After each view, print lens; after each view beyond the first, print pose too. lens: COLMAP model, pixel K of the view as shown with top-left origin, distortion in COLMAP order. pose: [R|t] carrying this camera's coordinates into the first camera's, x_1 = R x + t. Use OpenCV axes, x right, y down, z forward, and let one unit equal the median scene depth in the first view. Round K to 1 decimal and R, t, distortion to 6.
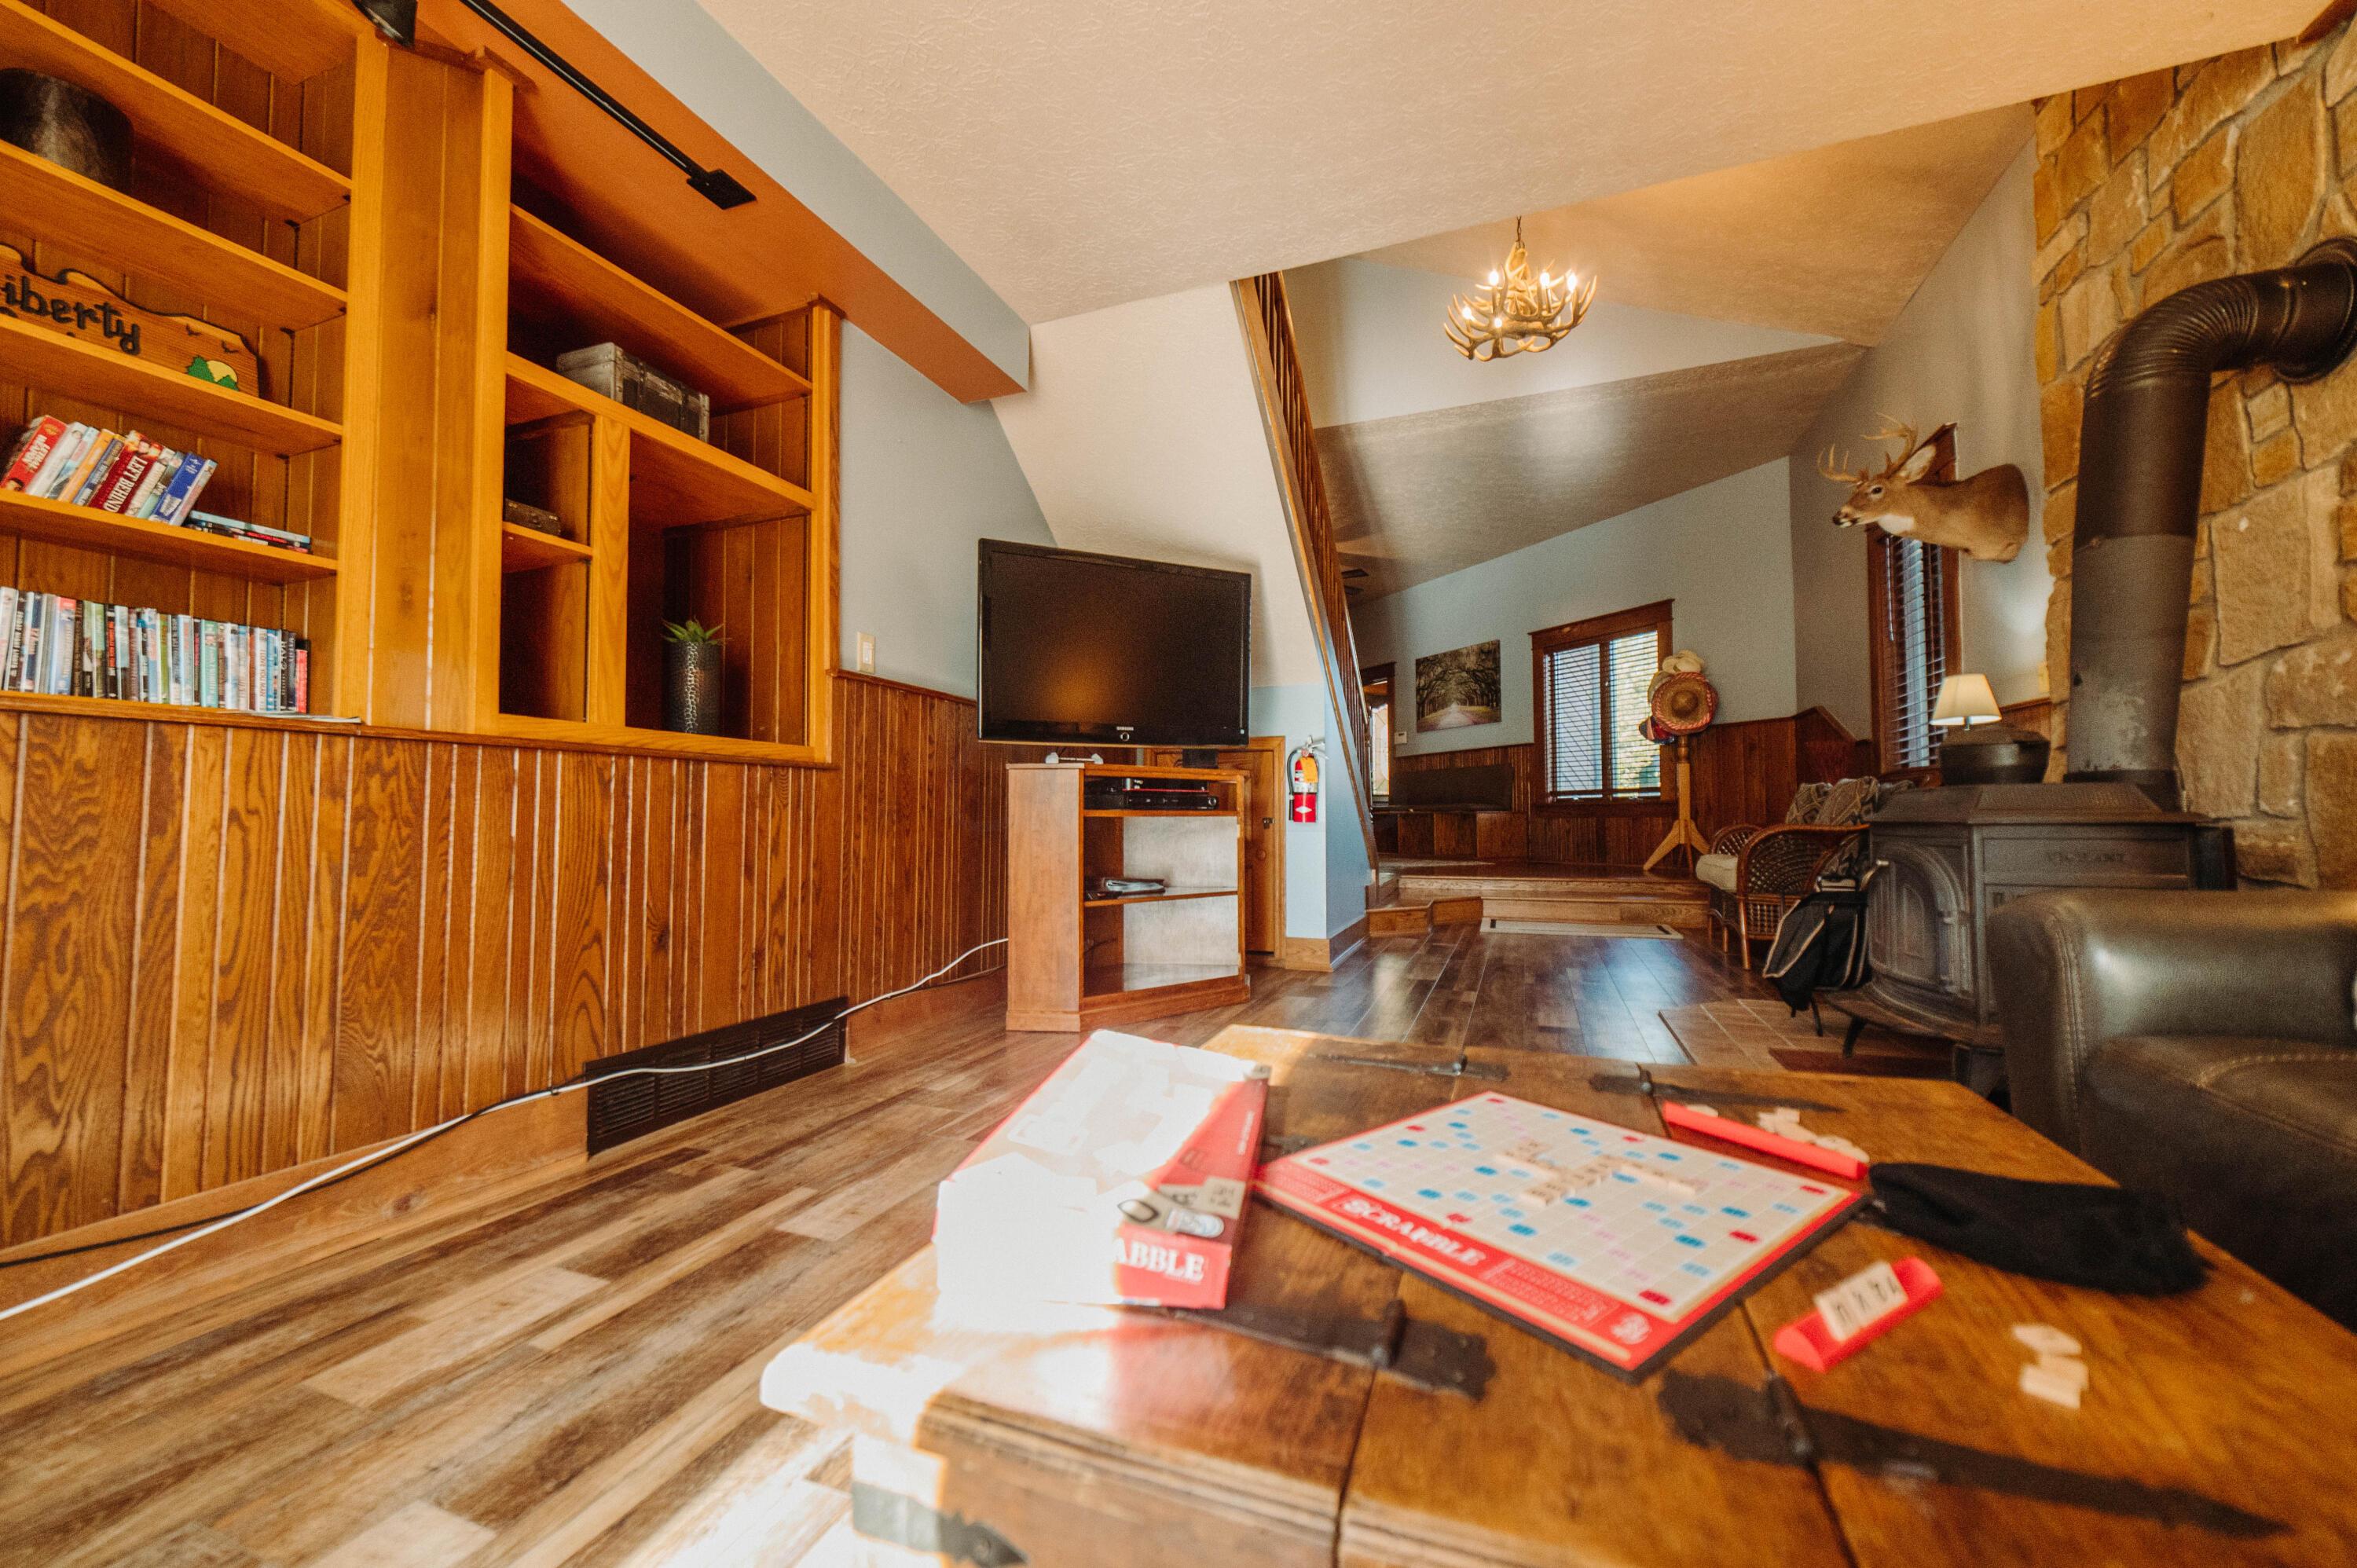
lens RADIAL K [[889.4, 0, 1178.5], [0, 889.4, 784.0], [0, 0, 1]] dist [0.073662, -0.011978]
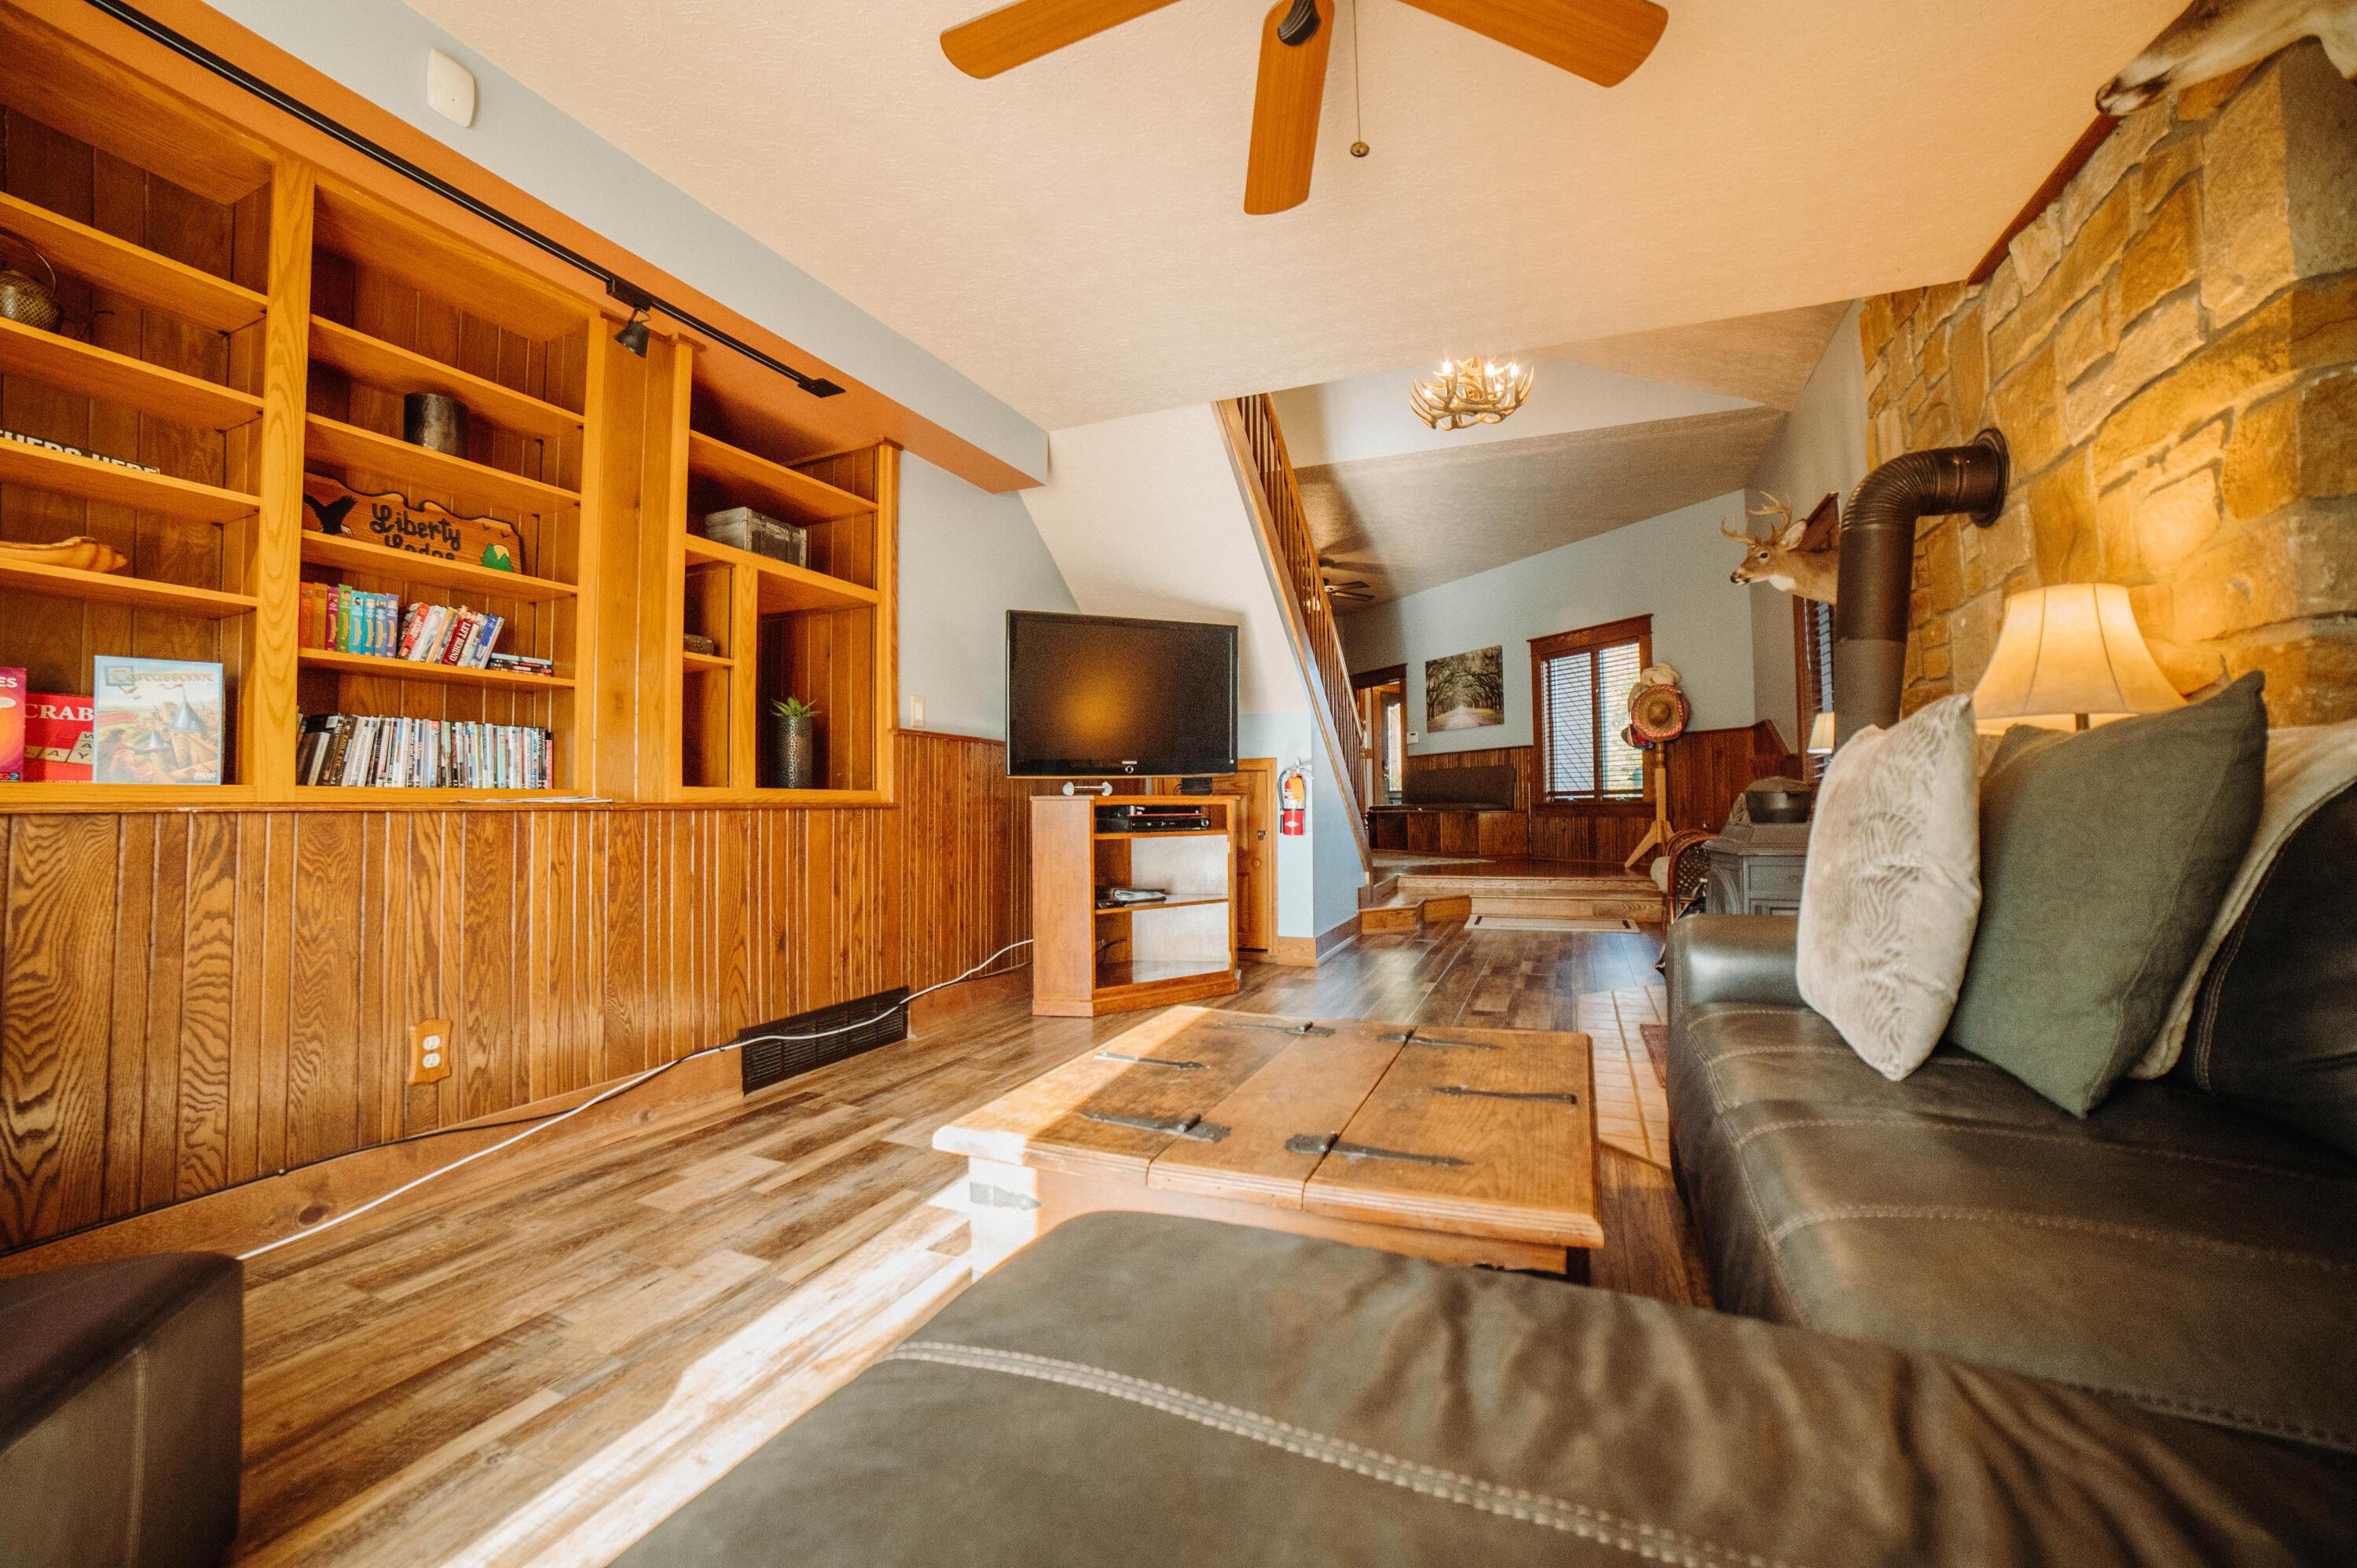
lens RADIAL K [[893.6, 0, 1173.3], [0, 893.6, 791.0], [0, 0, 1]] dist [-0.003321, 0.000164]
pose [[0.999438, -0.007142, -0.032761, 0.055834], [0.007653, 0.999851, 0.015486, -0.064688], [0.032645, -0.015728, 0.999343, -0.277431]]
